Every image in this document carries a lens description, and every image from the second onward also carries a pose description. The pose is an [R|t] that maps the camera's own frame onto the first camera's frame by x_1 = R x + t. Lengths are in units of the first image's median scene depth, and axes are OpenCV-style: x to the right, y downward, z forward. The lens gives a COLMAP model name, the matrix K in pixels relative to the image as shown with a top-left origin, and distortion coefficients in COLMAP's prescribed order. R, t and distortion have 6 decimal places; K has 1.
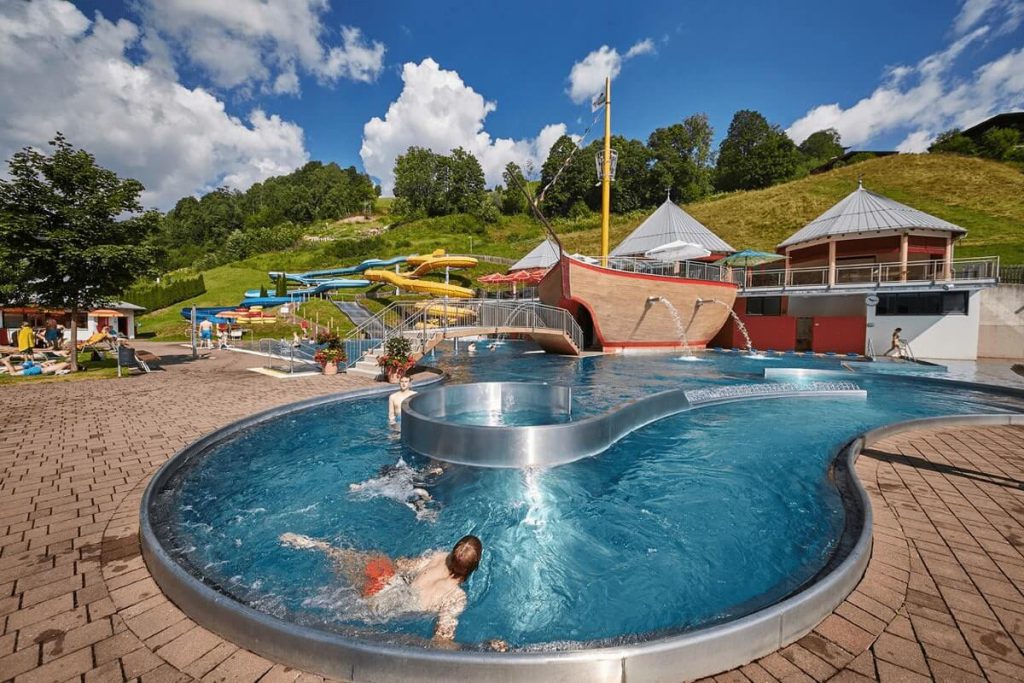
lens RADIAL K [[357.2, 0, 512.7], [0, 357.2, 331.8], [0, 0, 1]] dist [0.002448, -0.012993]
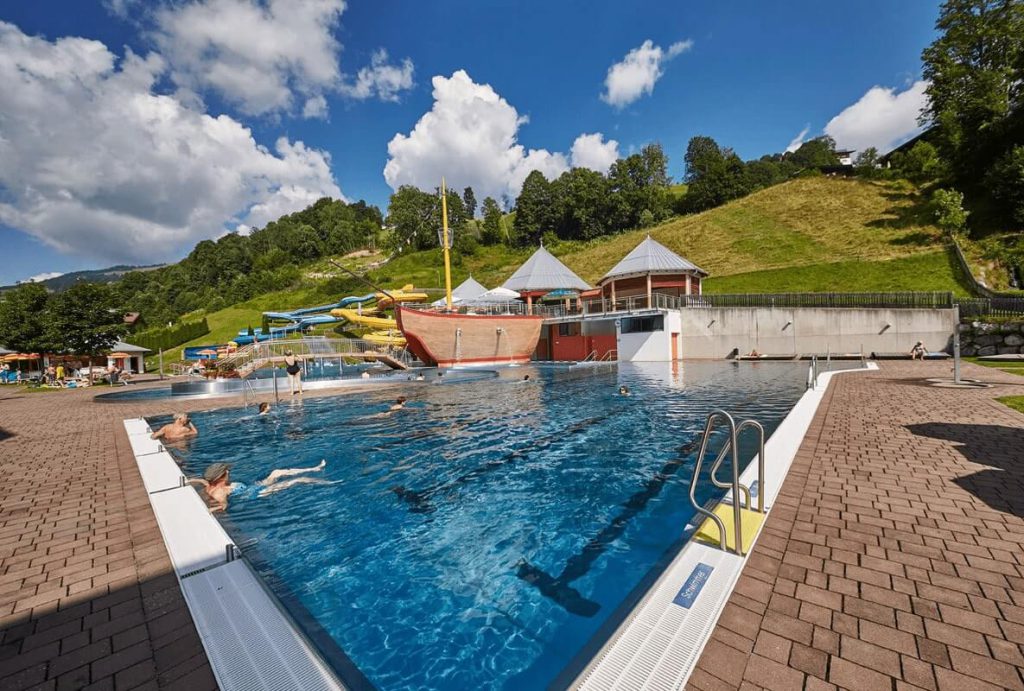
lens RADIAL K [[376.3, 0, 532.6], [0, 376.3, 344.8], [0, 0, 1]] dist [-0.001206, -0.008777]
pose [[0.998160, -0.045196, -0.040433, 0.186345], [0.044168, 0.998687, -0.025959, 0.005893], [0.041553, 0.024126, 0.998845, -0.139735]]
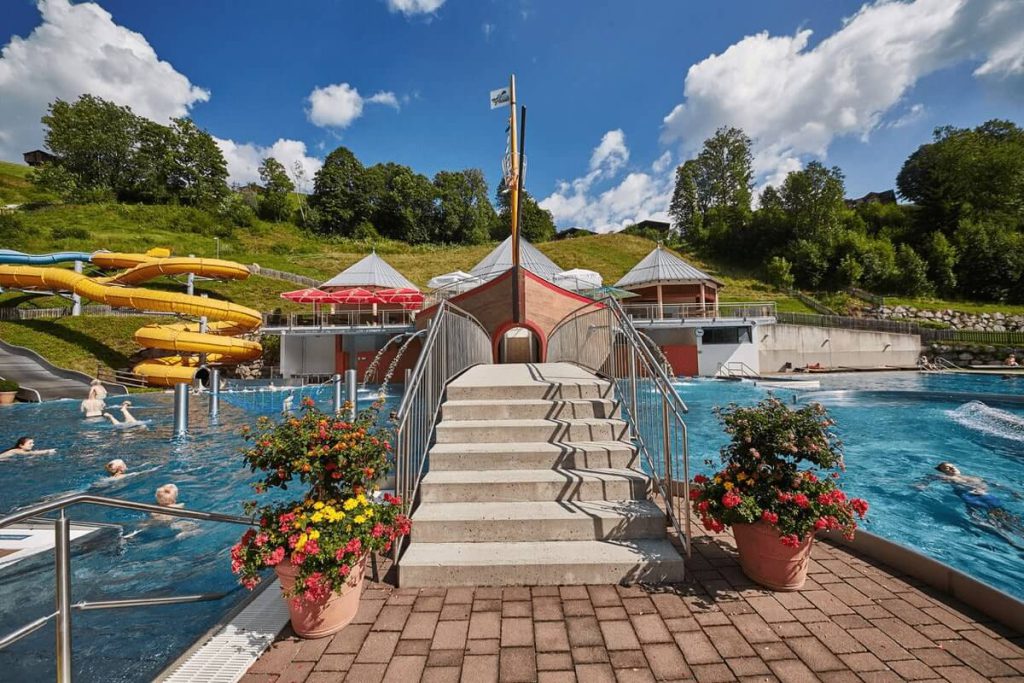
lens RADIAL K [[357.2, 0, 512.7], [0, 357.2, 331.8], [0, 0, 1]] dist [0.002448, -0.012993]
pose [[0.787322, 0.019577, 0.616231, -0.076117], [0.040168, 0.995744, -0.082953, -0.003175], [-0.615232, 0.090063, 0.783184, 0.104853]]
